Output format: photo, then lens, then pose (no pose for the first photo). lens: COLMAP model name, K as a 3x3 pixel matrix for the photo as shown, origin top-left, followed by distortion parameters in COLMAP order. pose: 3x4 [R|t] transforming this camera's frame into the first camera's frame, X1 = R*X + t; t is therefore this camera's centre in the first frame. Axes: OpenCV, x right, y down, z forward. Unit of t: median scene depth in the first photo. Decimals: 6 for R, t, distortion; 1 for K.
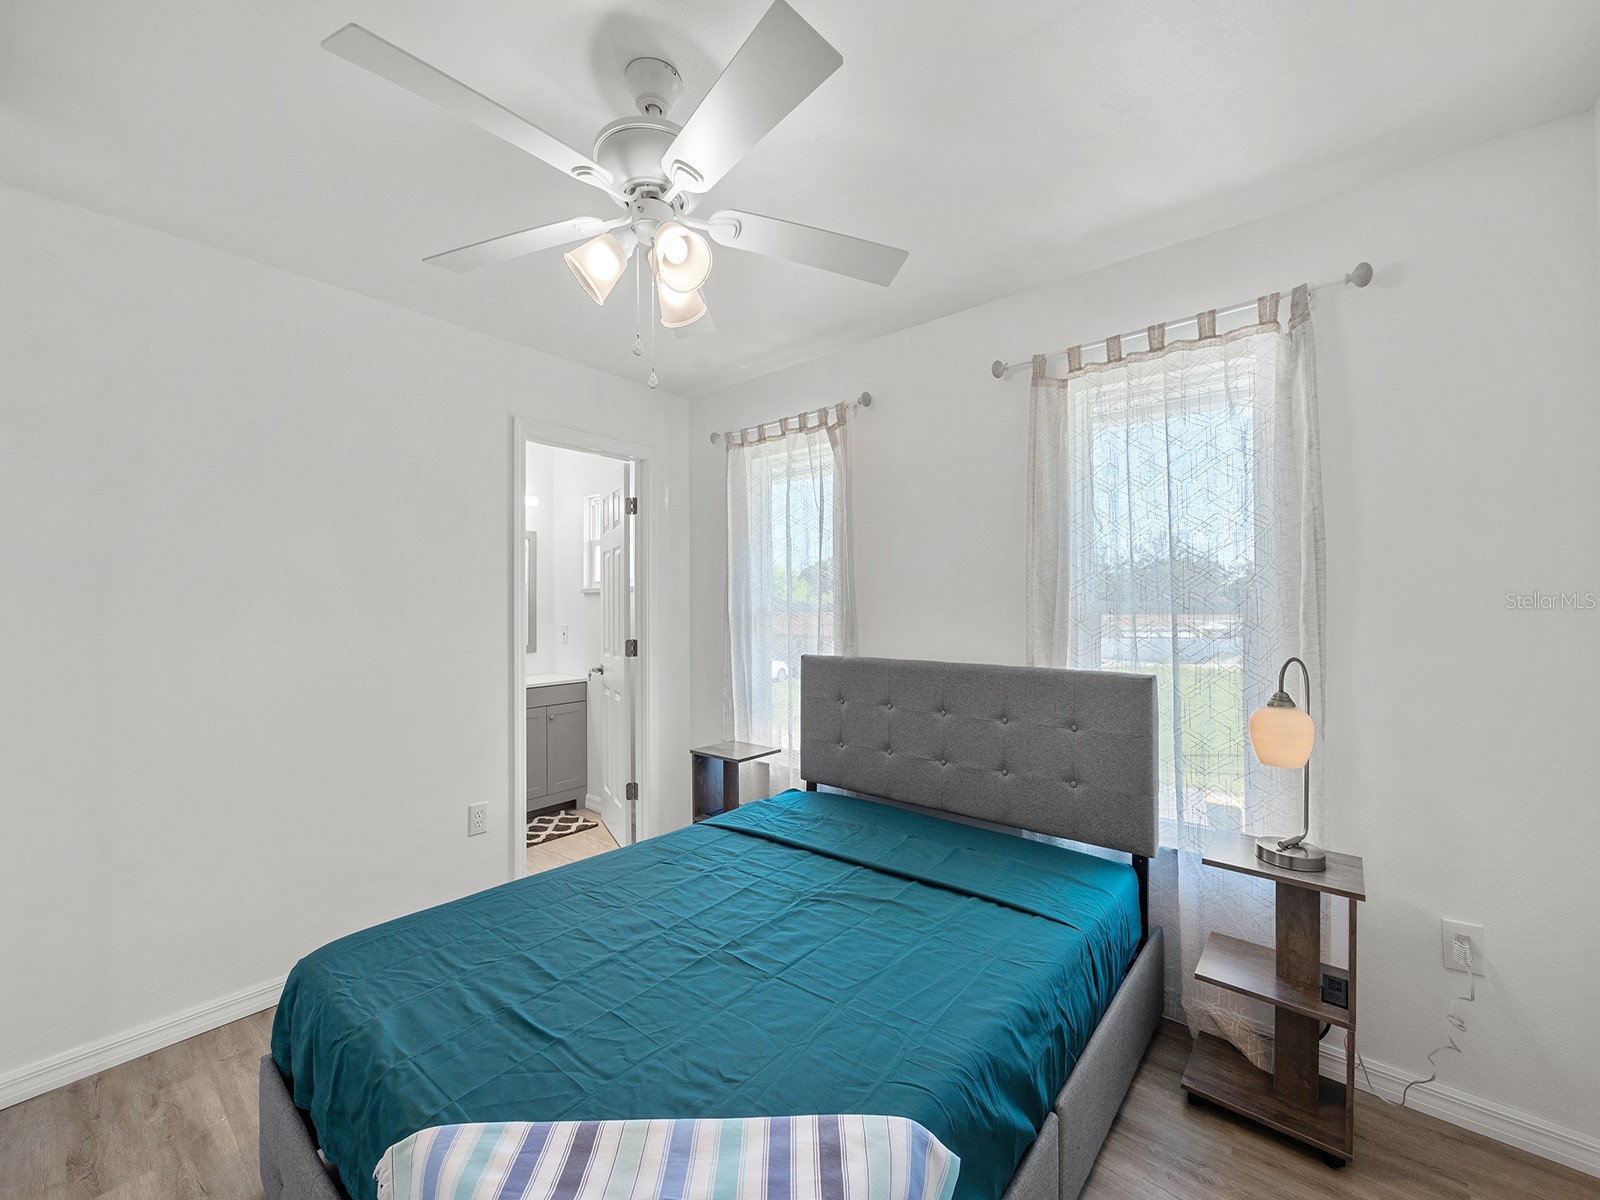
lens RADIAL K [[641.7, 0, 804.7], [0, 641.7, 602.1], [0, 0, 1]] dist [-0.002380, -0.000344]
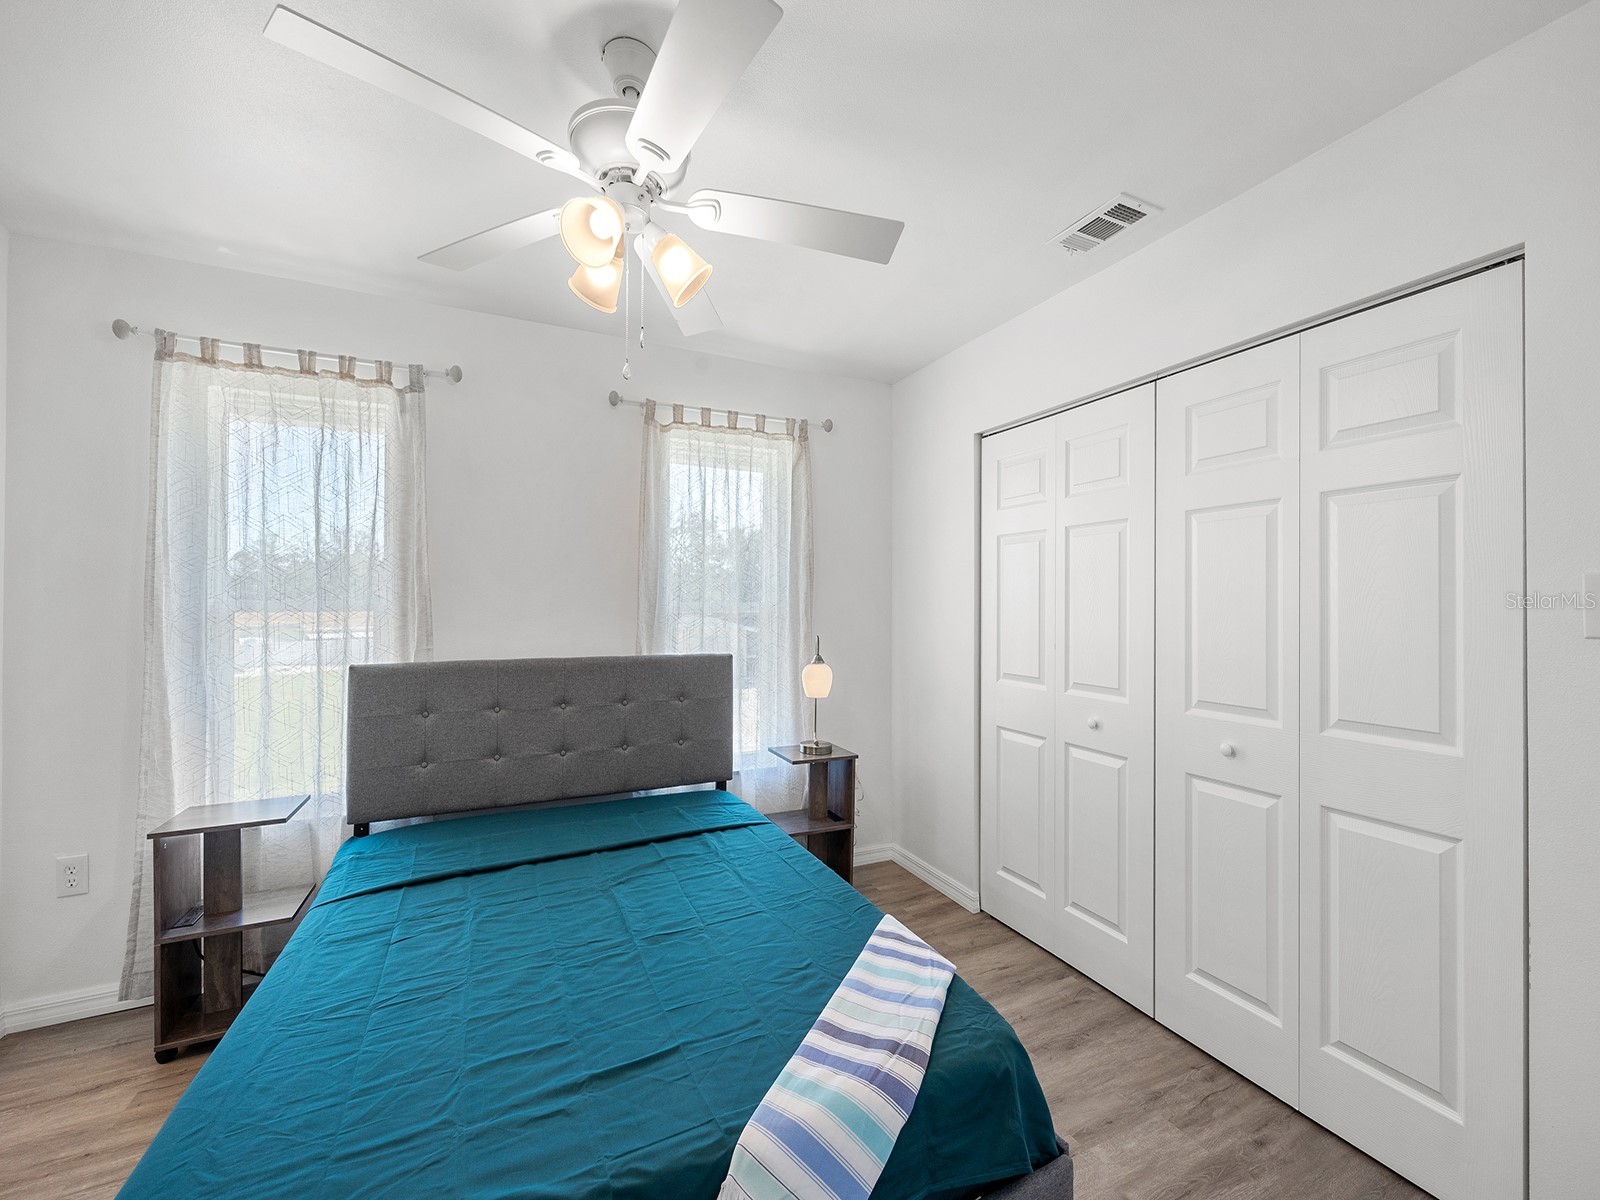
lens RADIAL K [[641.7, 0, 805.4], [0, 641.7, 605.2], [0, 0, 1]] dist [-0.002380, -0.000344]
pose [[0.418492, 0.001628, 0.908219, -0.622250], [-0.011811, 0.999924, 0.003650, -0.001955], [-0.908144, -0.012254, 0.418479, 0.214981]]
